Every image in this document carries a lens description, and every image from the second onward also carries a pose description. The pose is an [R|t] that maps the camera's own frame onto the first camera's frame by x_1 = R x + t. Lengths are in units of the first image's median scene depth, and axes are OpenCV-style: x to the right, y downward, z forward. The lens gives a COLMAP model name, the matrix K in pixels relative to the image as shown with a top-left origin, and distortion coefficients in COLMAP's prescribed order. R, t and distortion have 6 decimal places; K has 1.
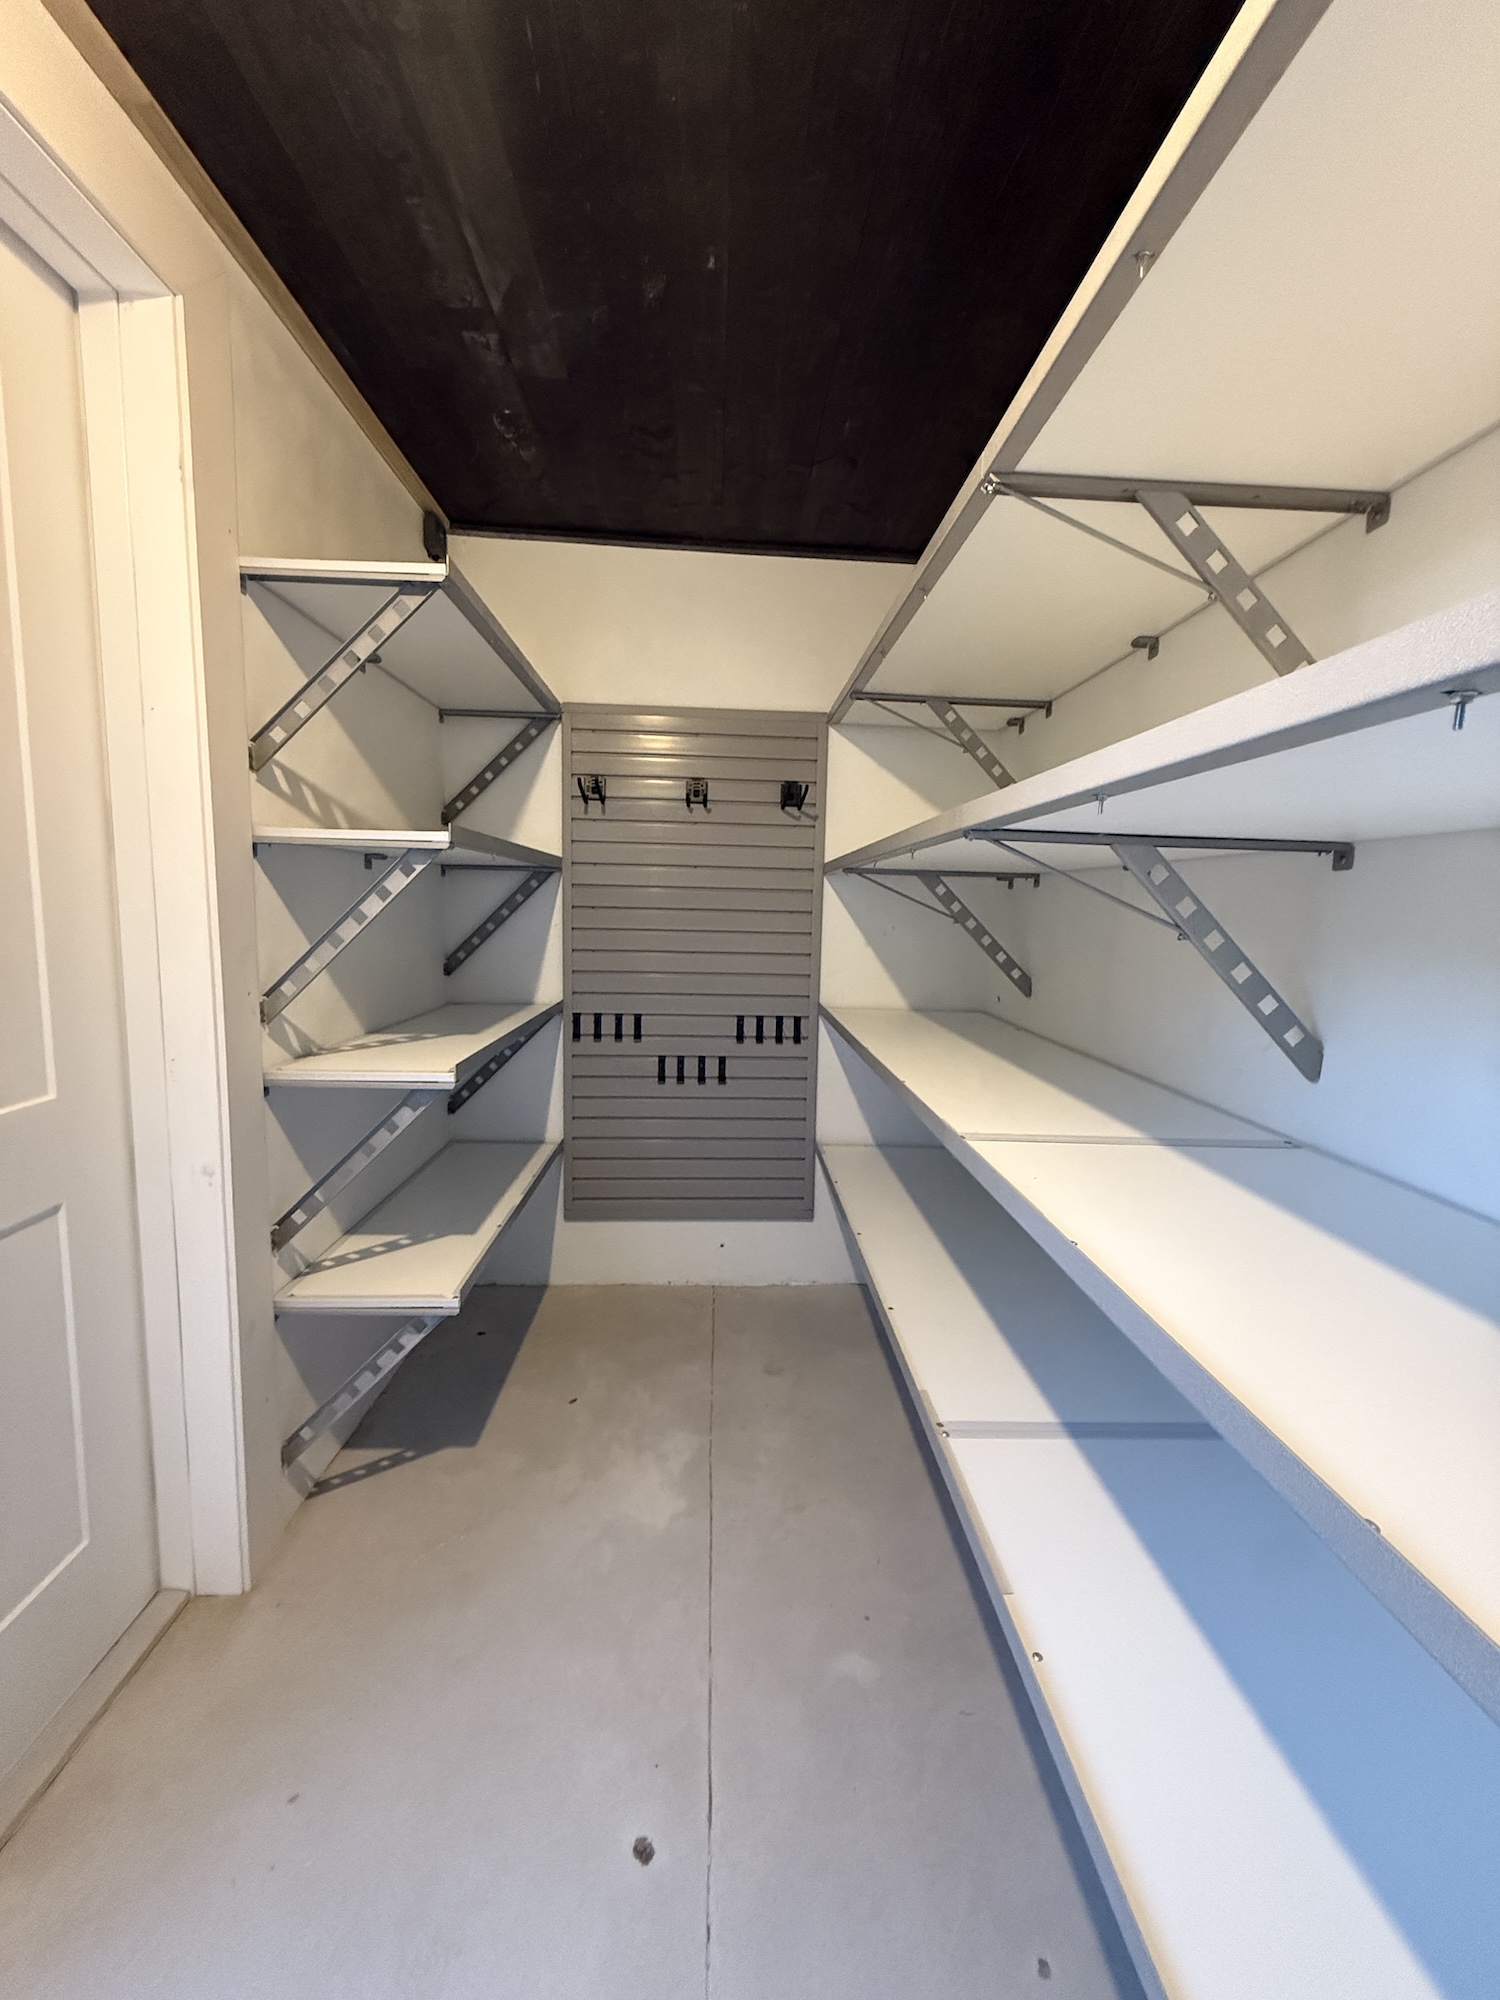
lens RADIAL K [[794.3, 0, 770.0], [0, 794.3, 998.1], [0, 0, 1]] dist [-0.000515, 0.000208]
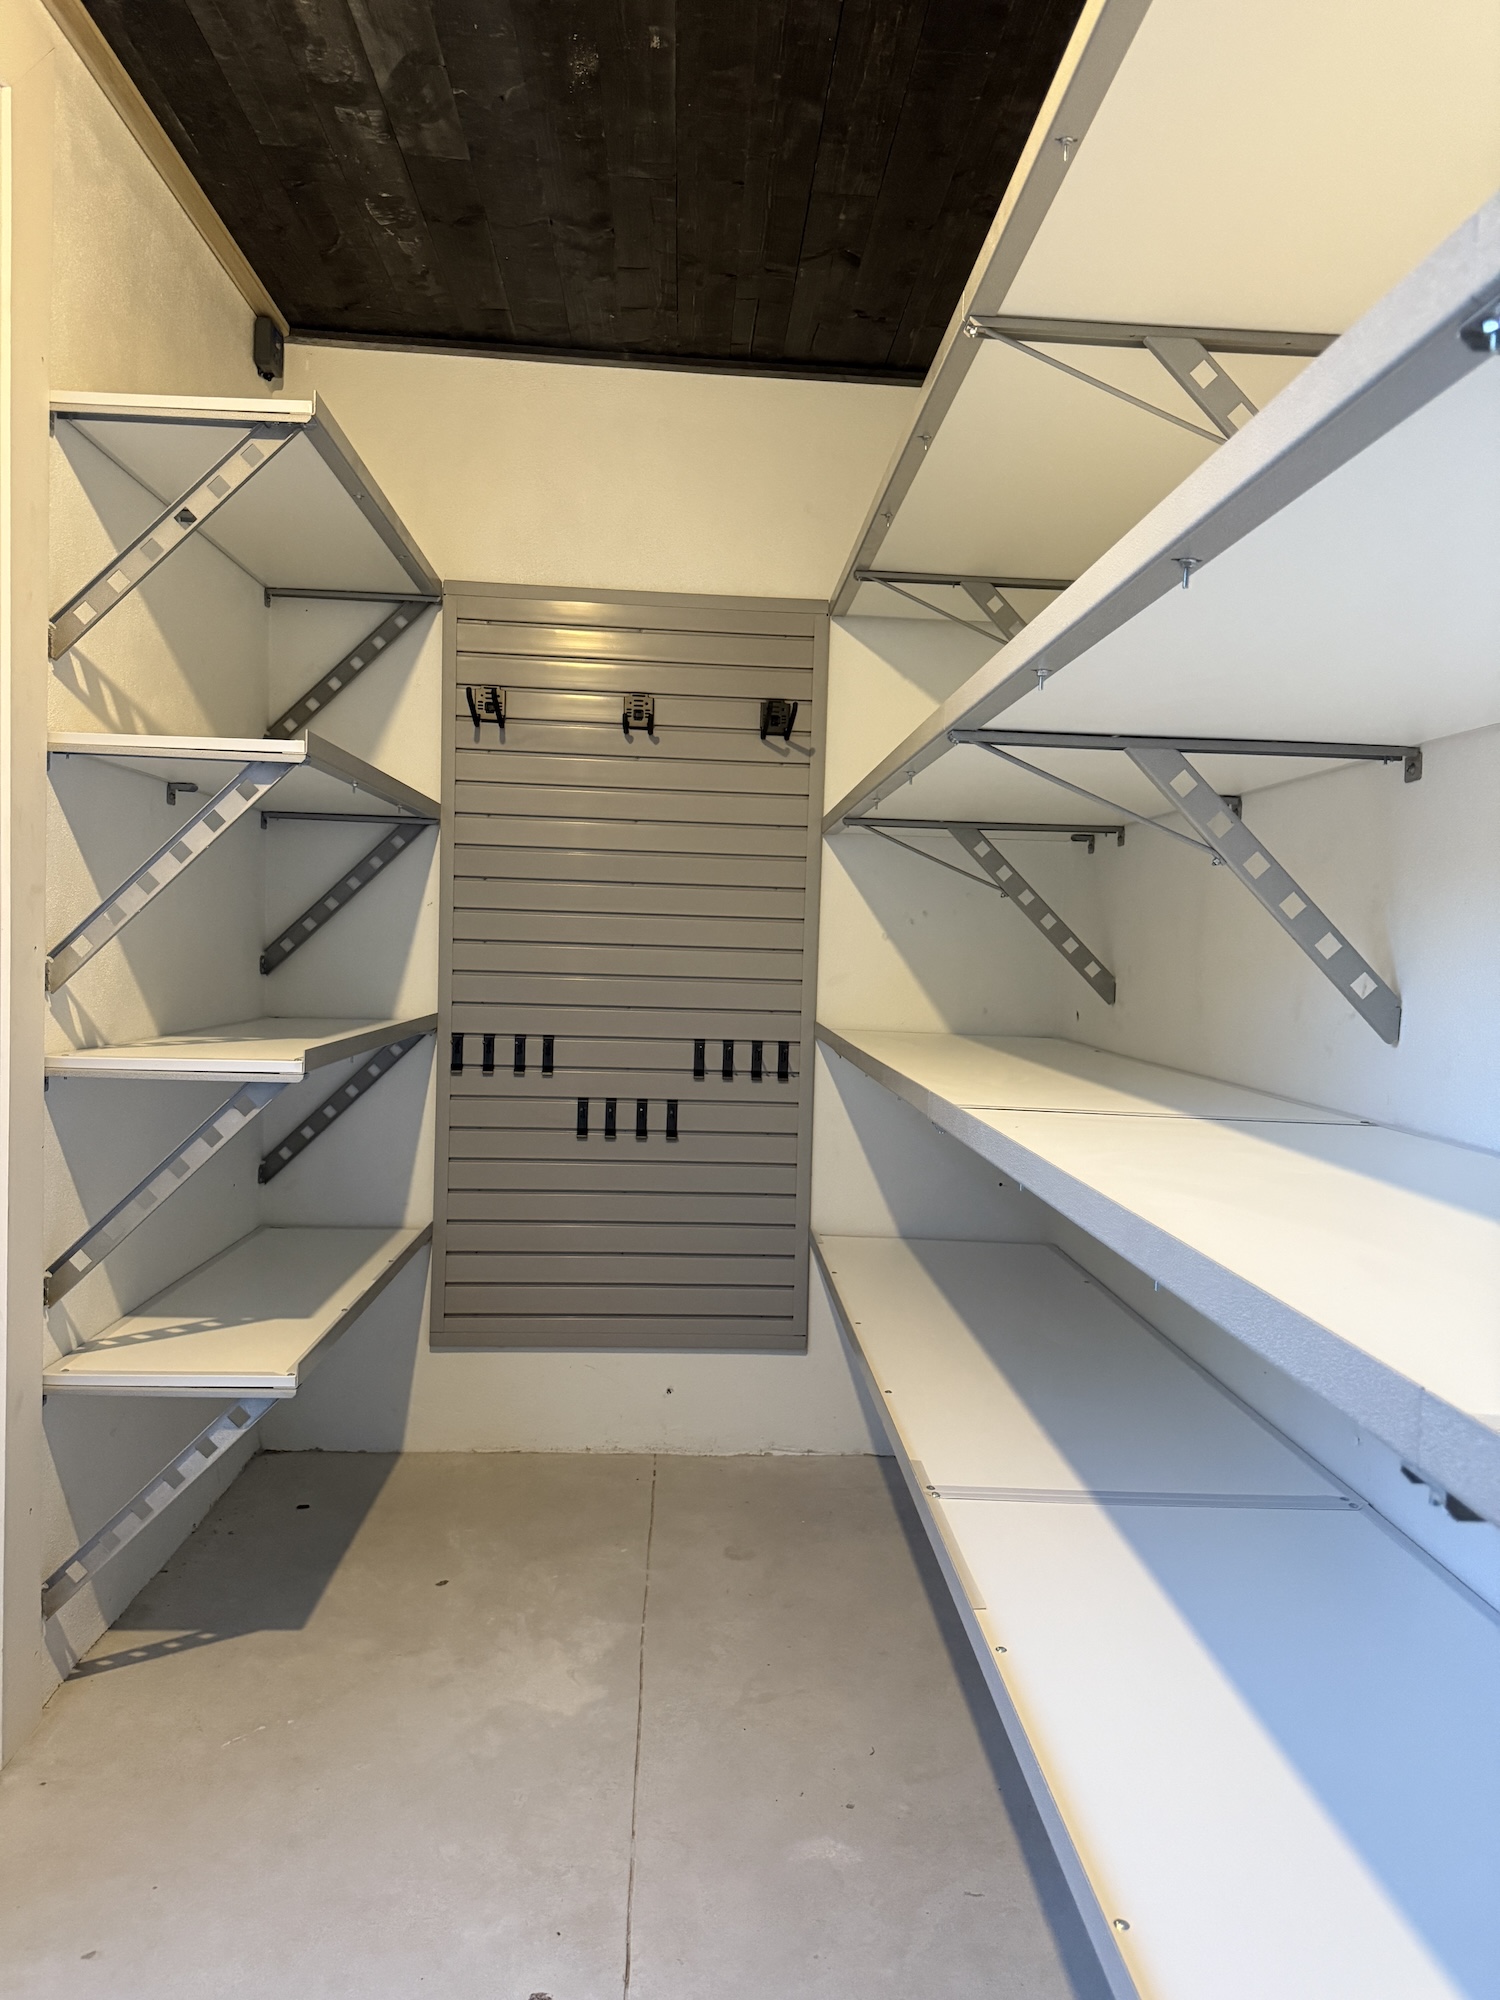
lens RADIAL K [[1407.6, 0, 791.1], [0, 1407.6, 1021.5], [0, 0, 1]] dist [0.055410, -0.073518]
pose [[0.999946, 0.005870, 0.008629, 0.037339], [-0.005306, 0.997936, -0.063999, 0.102304], [-0.008987, 0.063949, 0.997913, -0.246034]]
